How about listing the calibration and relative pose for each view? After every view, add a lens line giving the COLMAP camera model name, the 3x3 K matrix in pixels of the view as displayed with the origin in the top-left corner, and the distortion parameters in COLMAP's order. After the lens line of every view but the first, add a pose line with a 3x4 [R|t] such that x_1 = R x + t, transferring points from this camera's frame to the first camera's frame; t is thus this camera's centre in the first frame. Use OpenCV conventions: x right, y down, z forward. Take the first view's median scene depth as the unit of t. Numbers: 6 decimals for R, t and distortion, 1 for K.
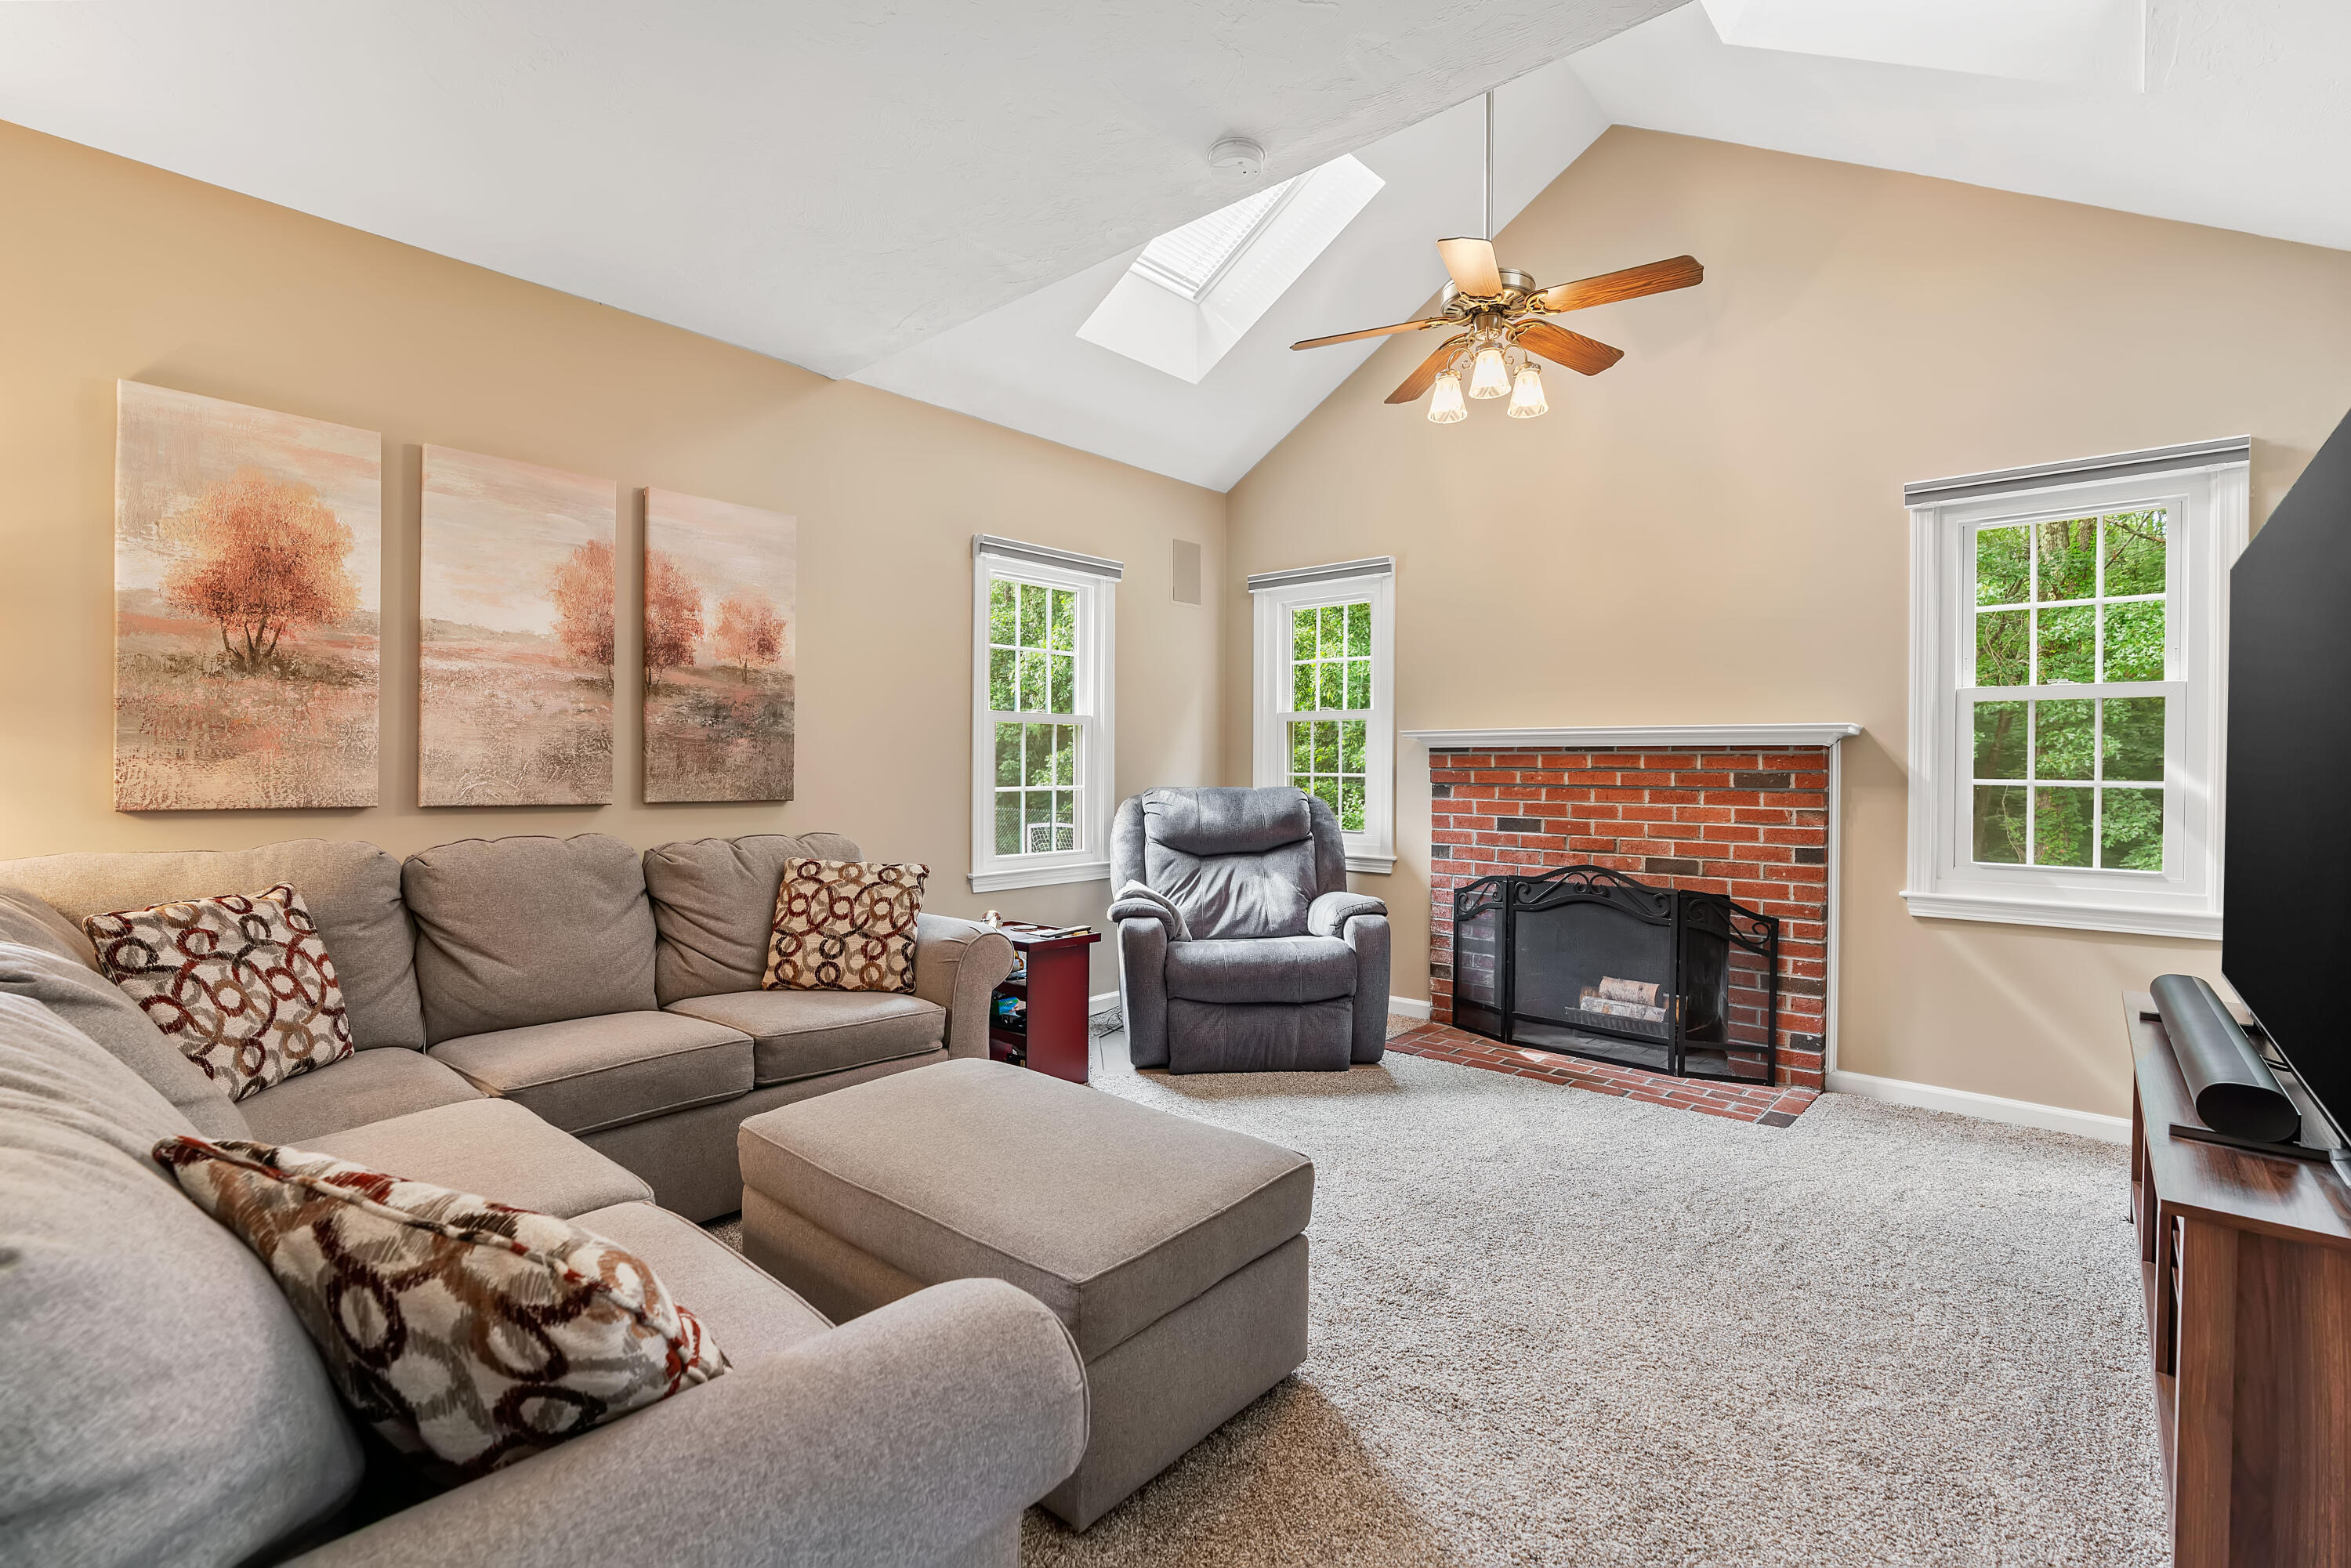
lens RADIAL K [[1062.6, 0, 1172.6], [0, 1062.6, 774.3], [0, 0, 1]] dist [-0.019007, 0.009412]
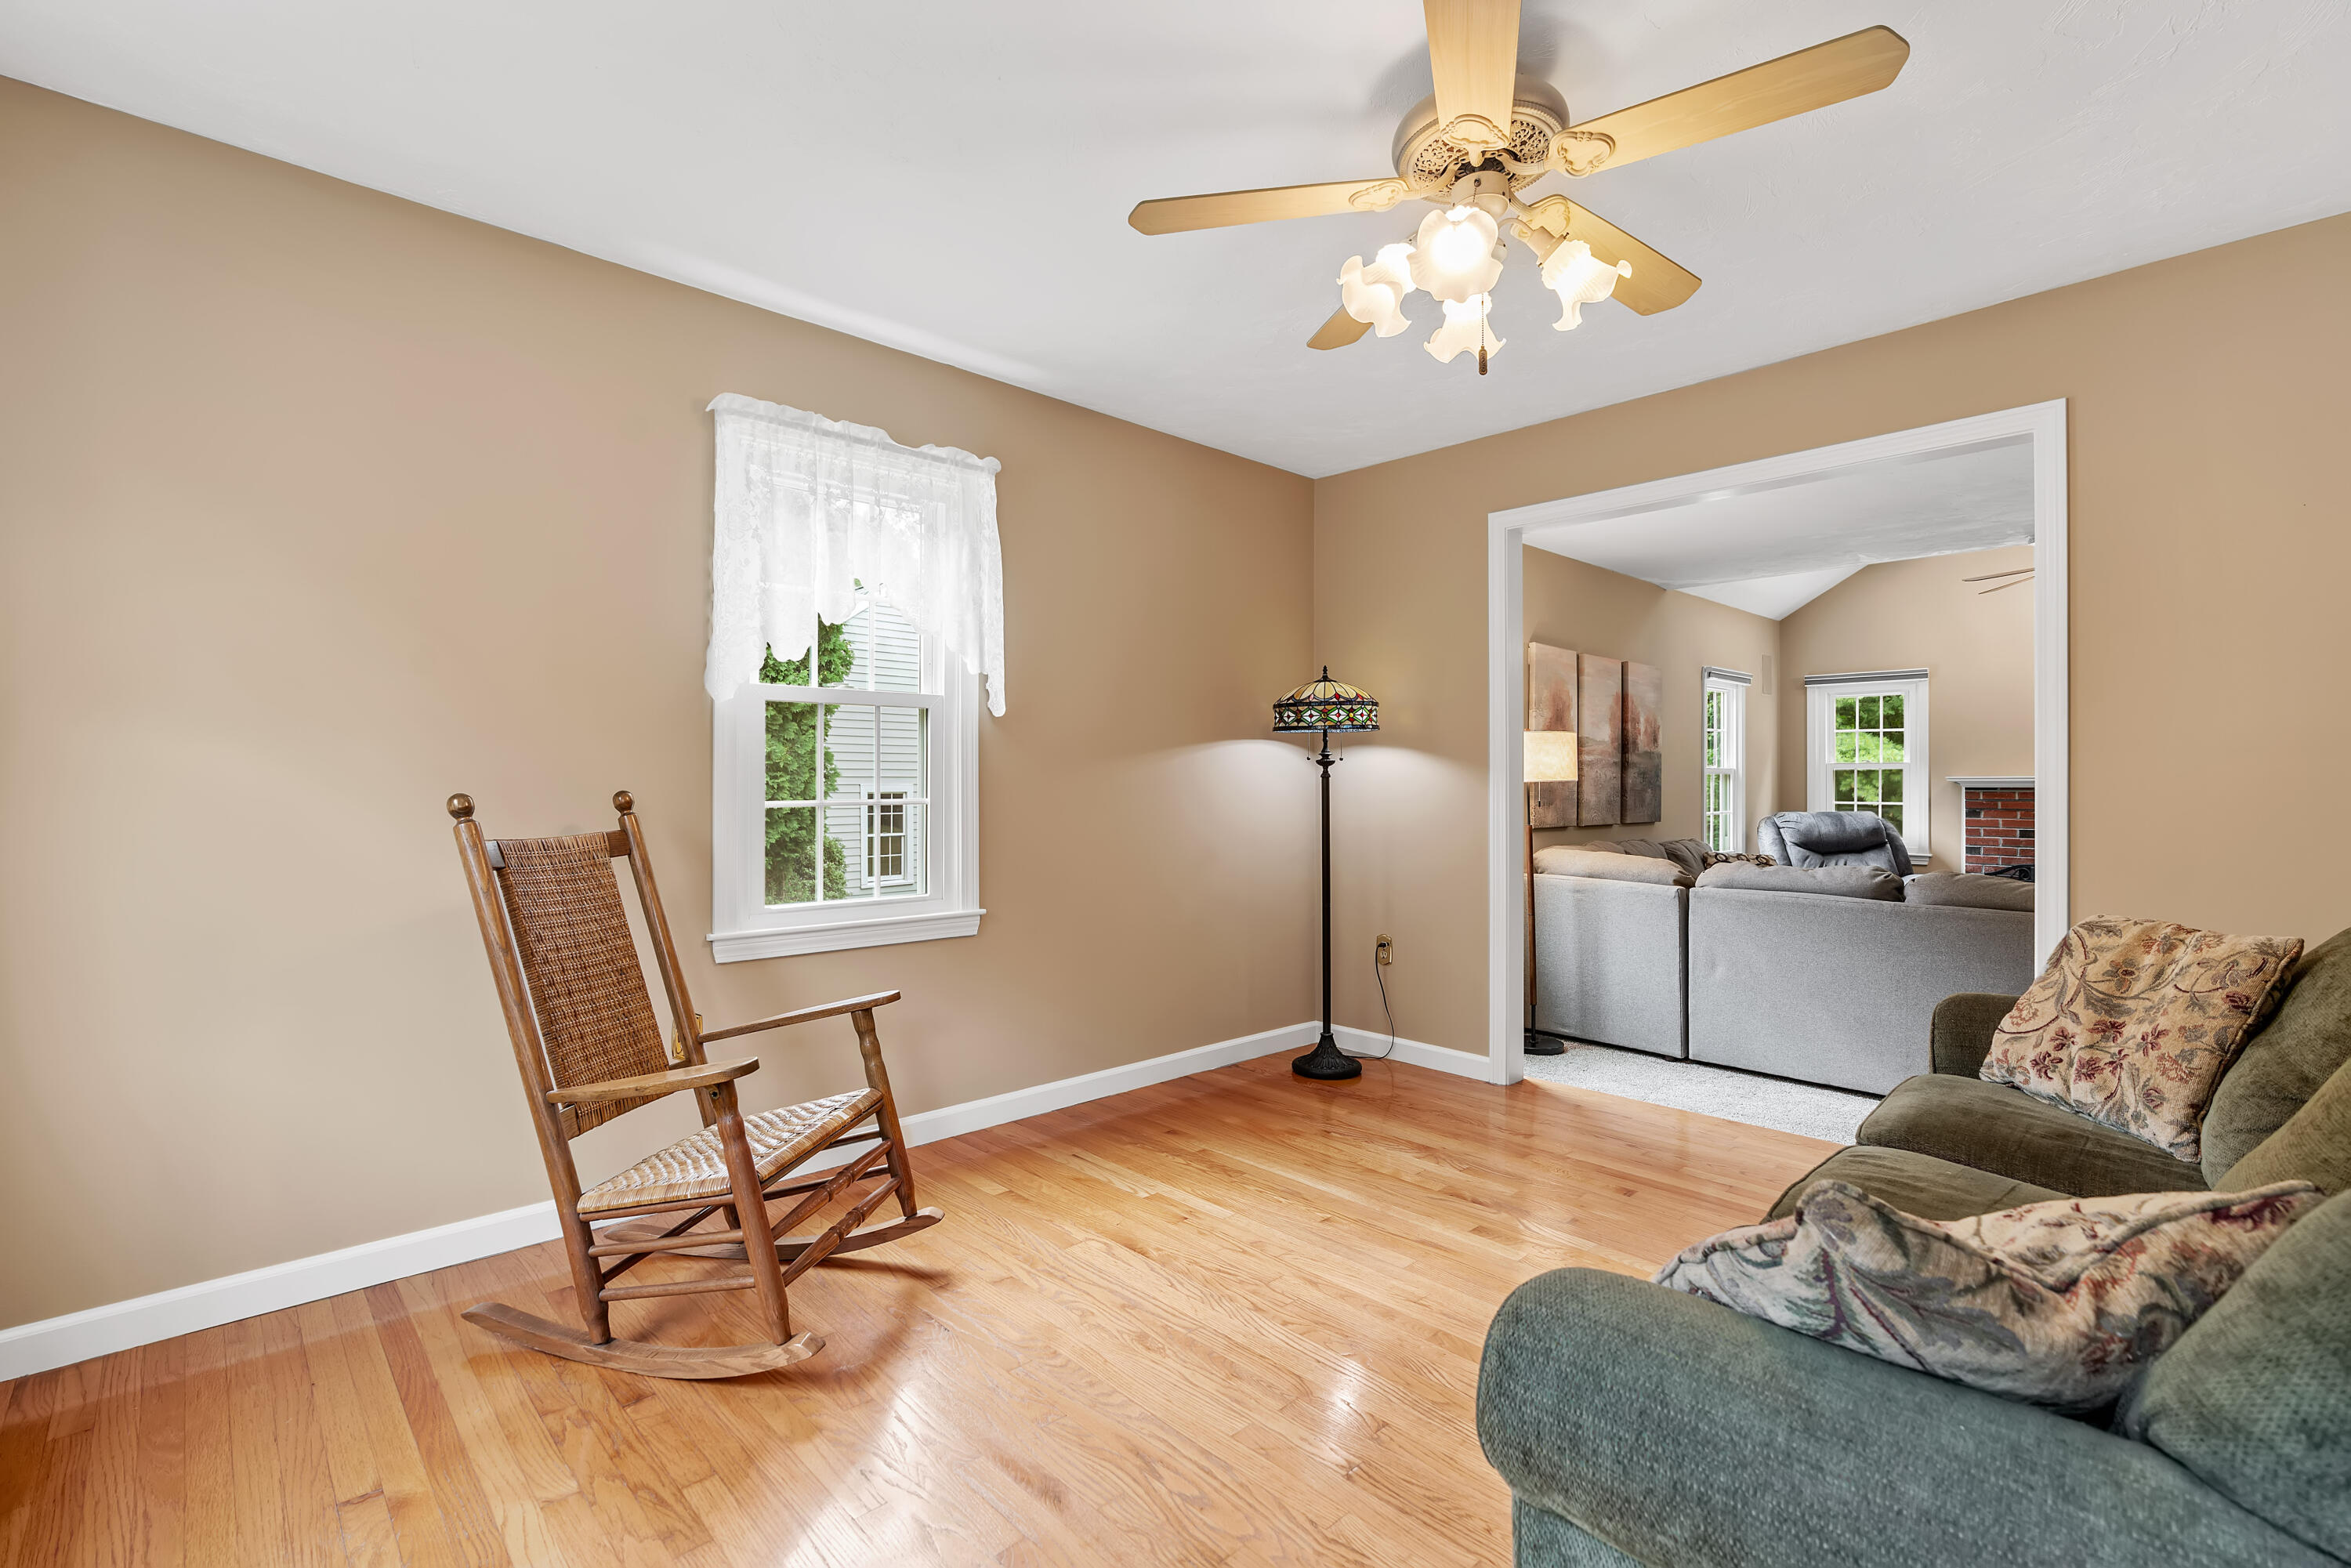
lens RADIAL K [[1054.6, 0, 1168.0], [0, 1054.6, 774.3], [0, 0, 1]] dist [-0.016859, 0.009327]
pose [[0.995329, -0.005035, -0.096413, -1.219497], [0.004019, 0.999934, -0.010728, -0.048584], [0.096461, 0.010291, 0.995284, -1.076667]]
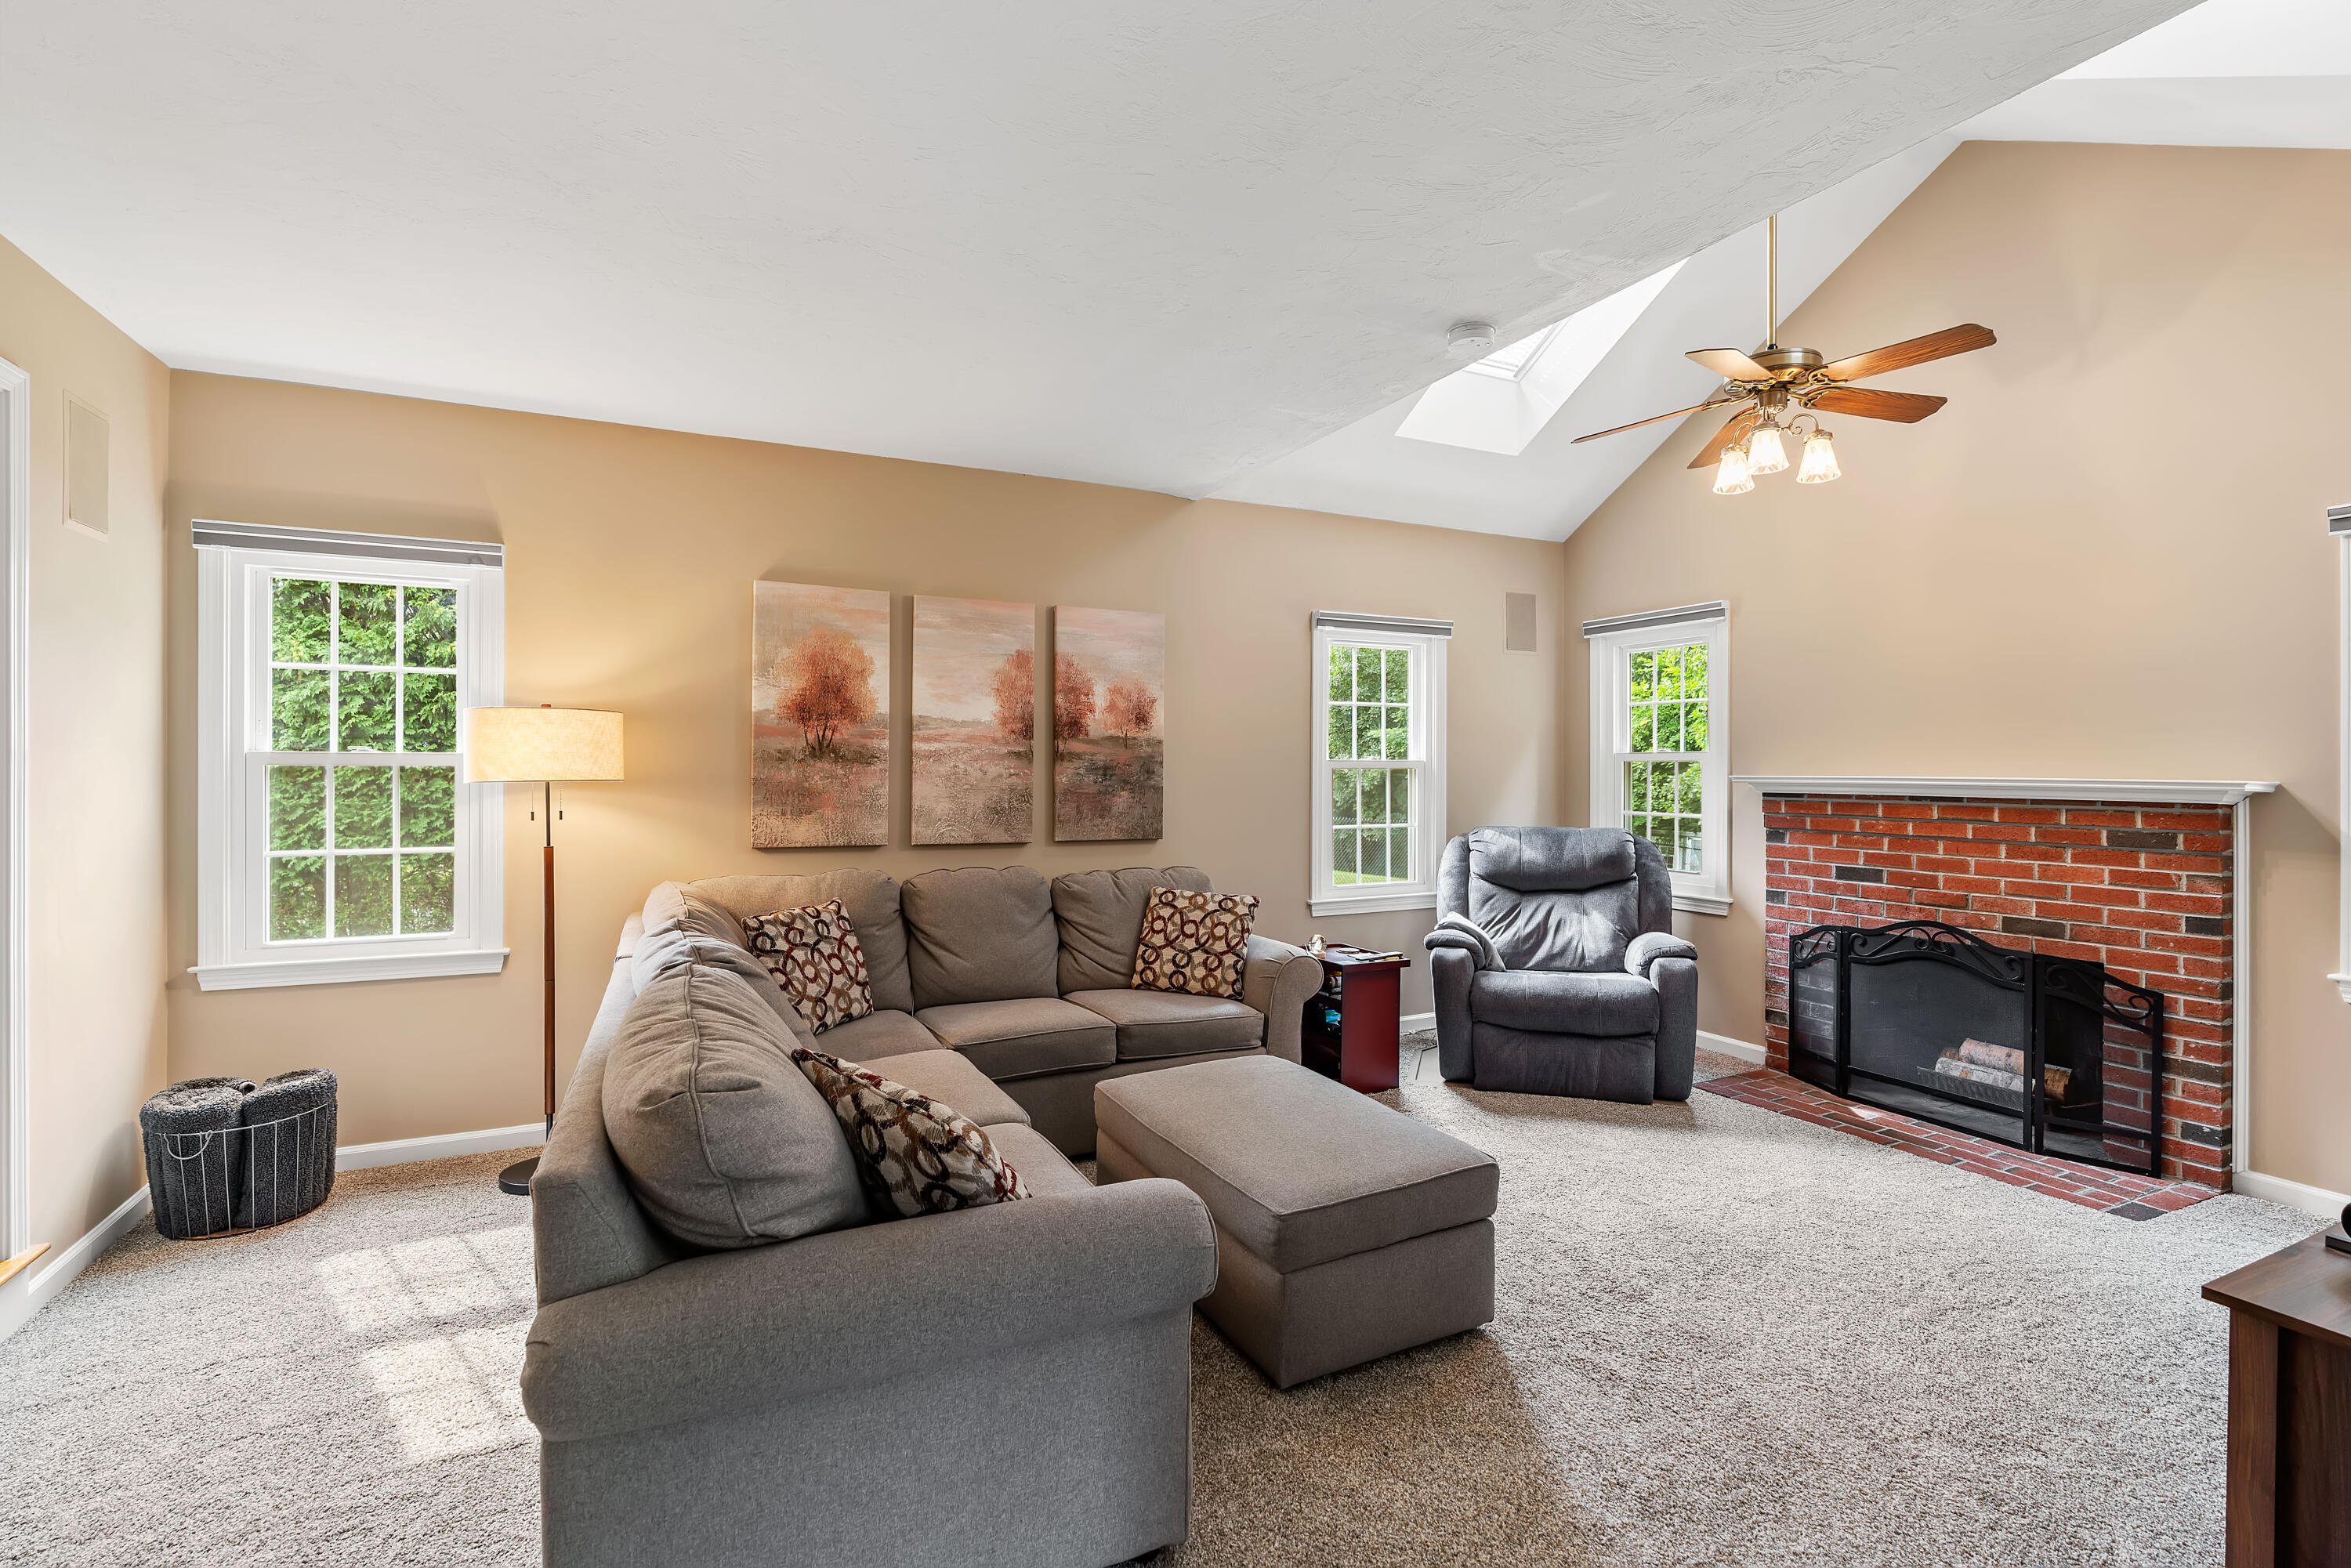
lens RADIAL K [[1054.6, 0, 1168.0], [0, 1054.6, 774.3], [0, 0, 1]] dist [-0.016859, 0.009327]
pose [[0.923805, -0.001051, -0.382863, 0.152079], [-0.000747, 0.999989, -0.004548, -0.054969], [0.382863, 0.004487, 0.923794, -0.186155]]
